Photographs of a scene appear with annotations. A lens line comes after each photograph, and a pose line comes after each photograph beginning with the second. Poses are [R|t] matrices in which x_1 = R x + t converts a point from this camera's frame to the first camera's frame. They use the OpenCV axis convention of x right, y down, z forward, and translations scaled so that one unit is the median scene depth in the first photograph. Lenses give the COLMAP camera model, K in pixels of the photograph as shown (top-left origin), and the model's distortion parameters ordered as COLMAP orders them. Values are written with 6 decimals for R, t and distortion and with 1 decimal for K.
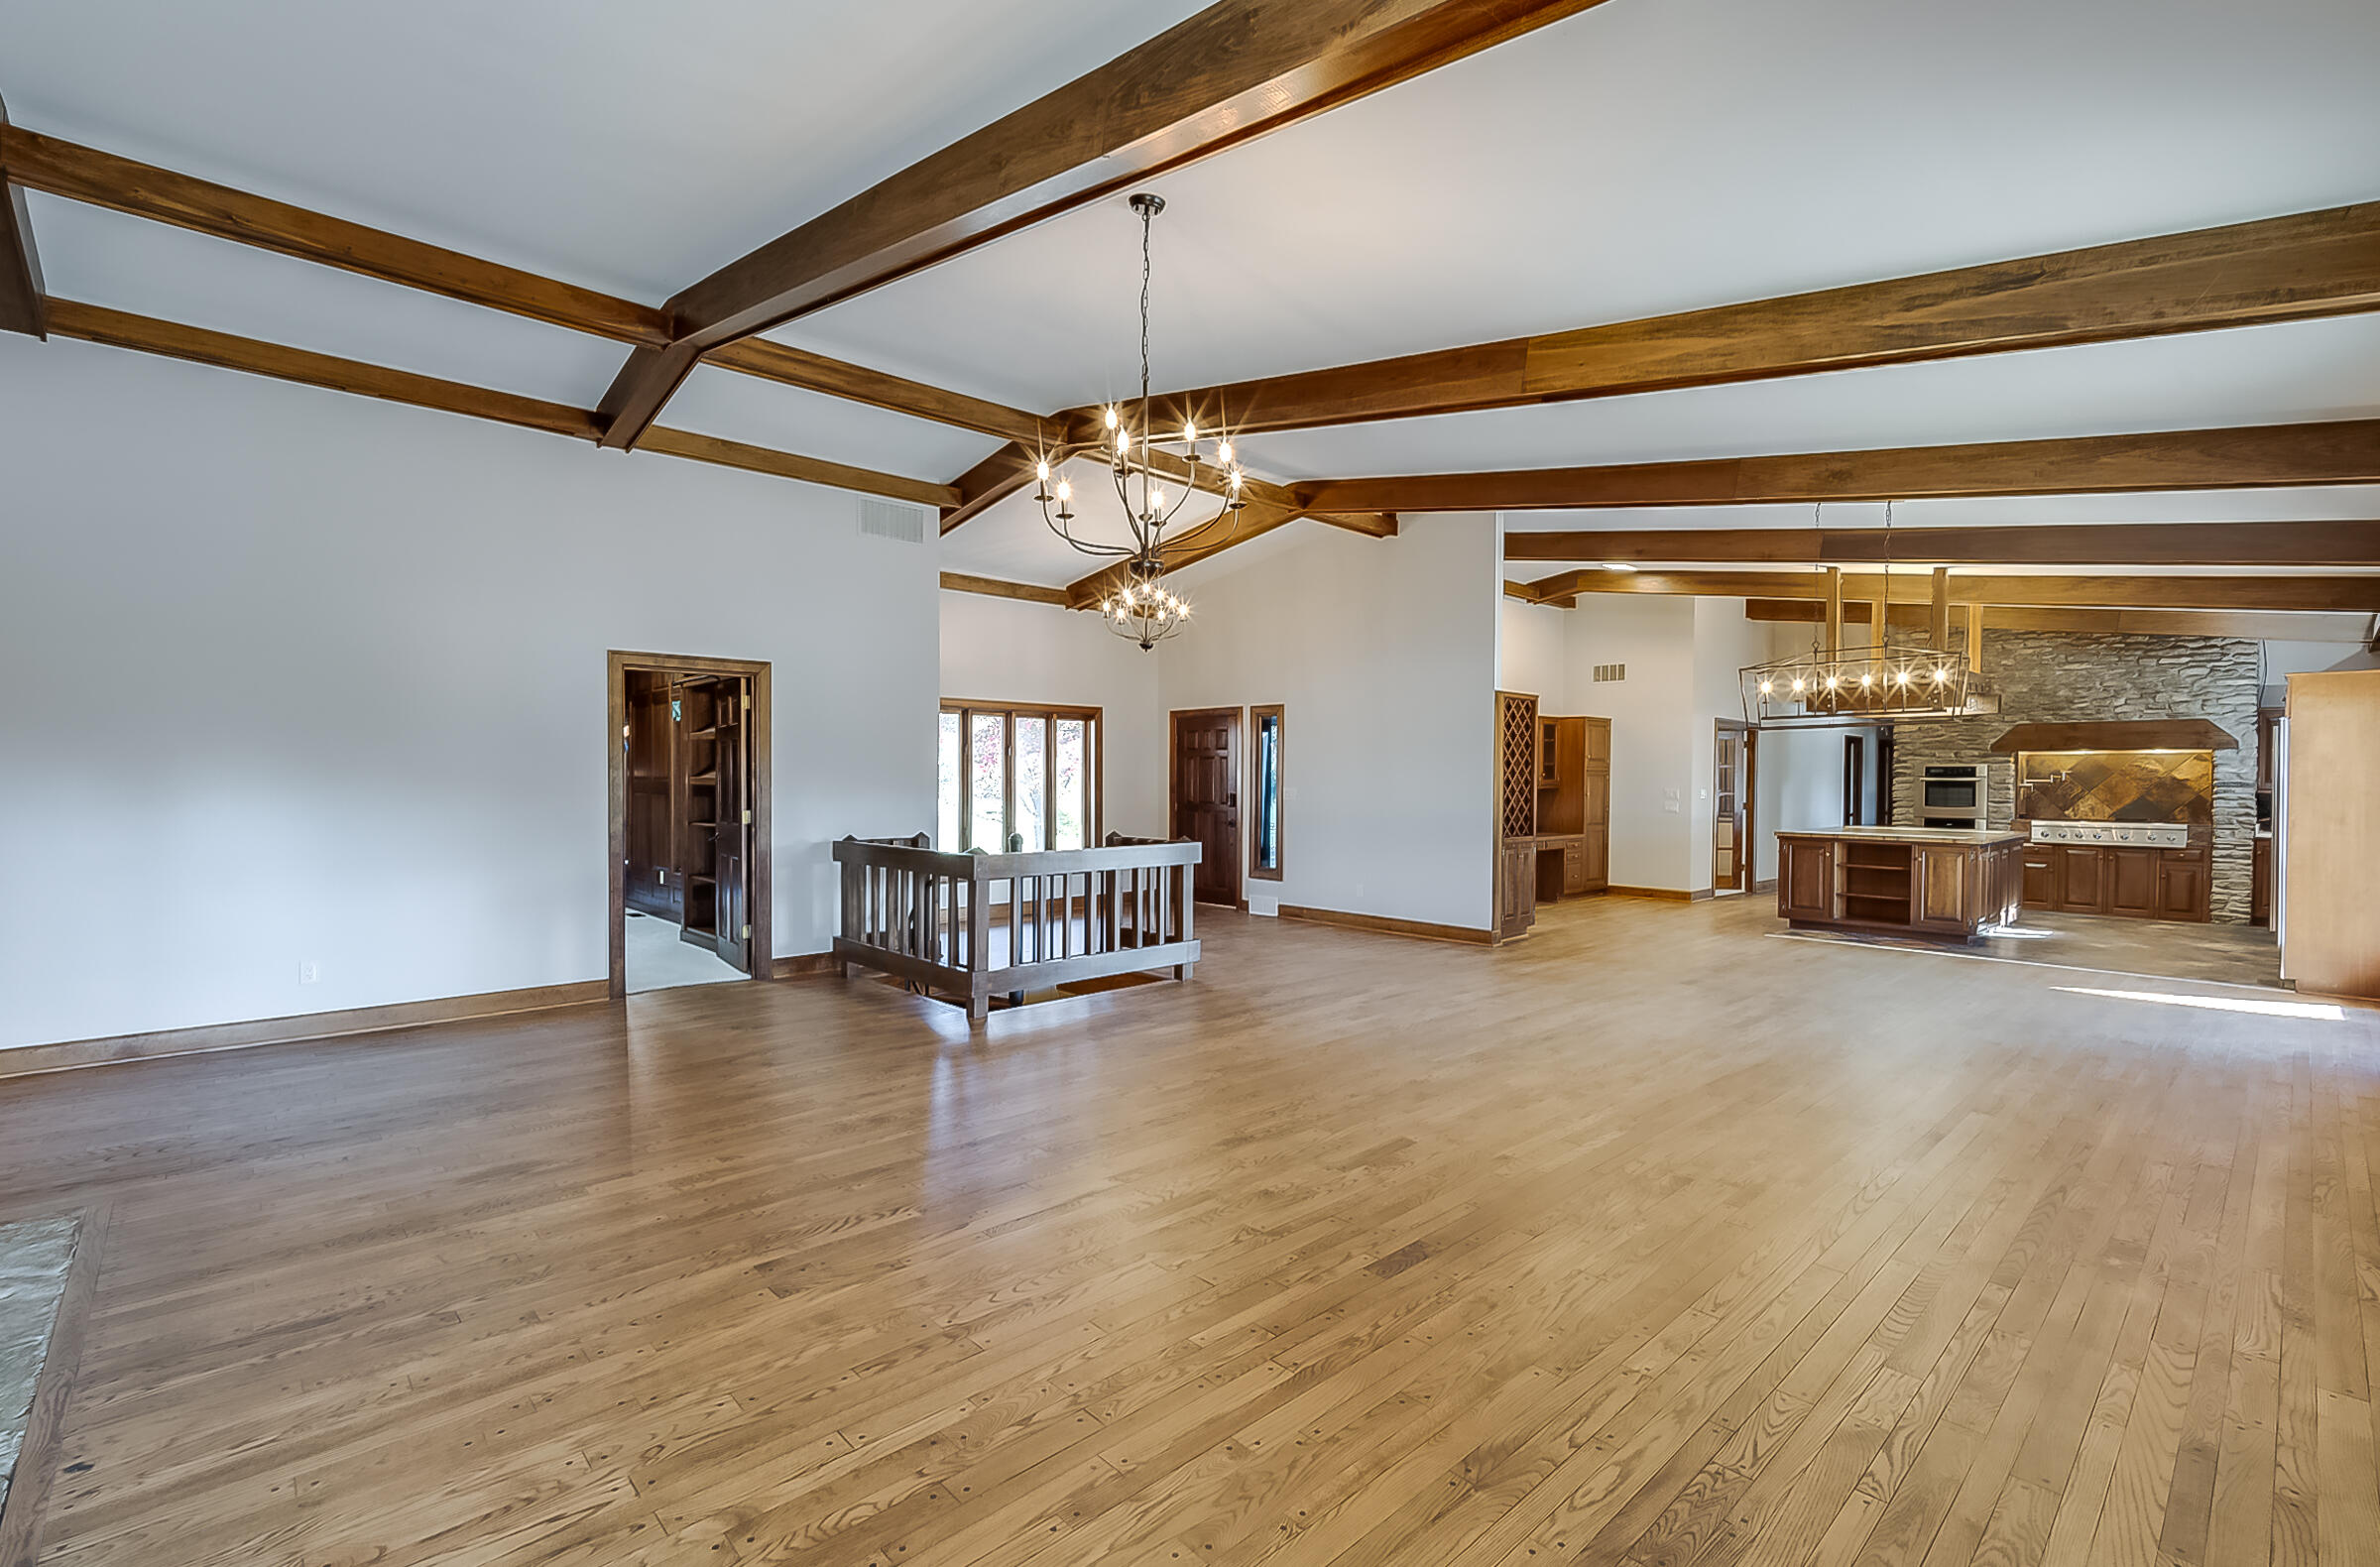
lens RADIAL K [[1021.1, 0, 1196.5], [0, 1021.1, 796.4], [0, 0, 1]] dist [-0.003154, -0.000440]
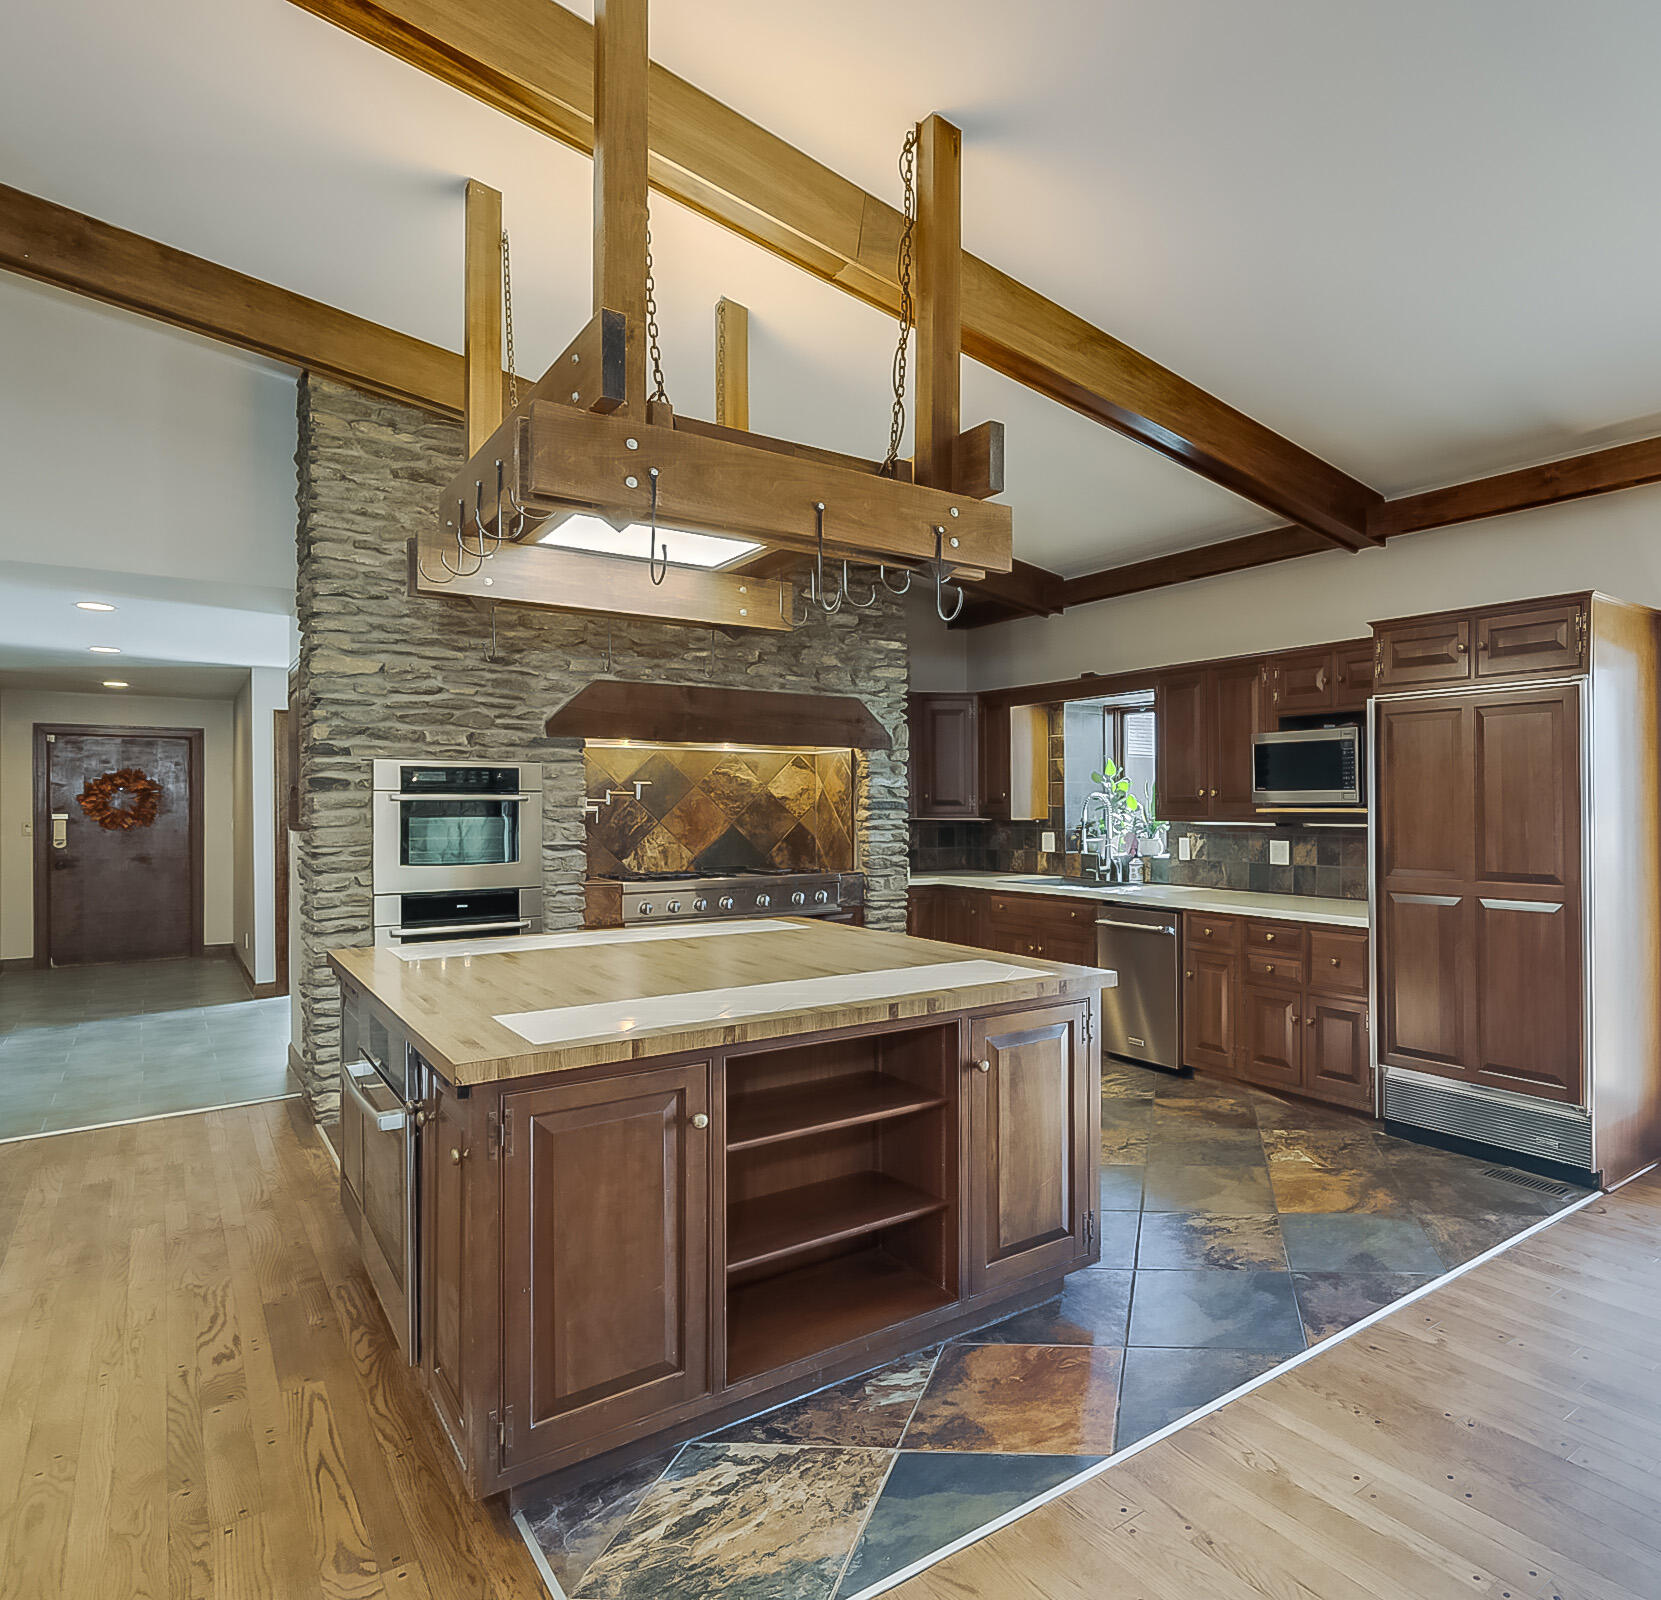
lens RADIAL K [[1064.4, 0, 1132.2], [0, 1064.4, 801.6], [0, 0, 1]] dist [0.001310, 0.000483]
pose [[0.005647, -0.002520, 0.999981, 0.323136], [0.018967, 0.999817, 0.002413, -0.011648], [-0.999804, 0.018953, 0.005693, 0.763721]]
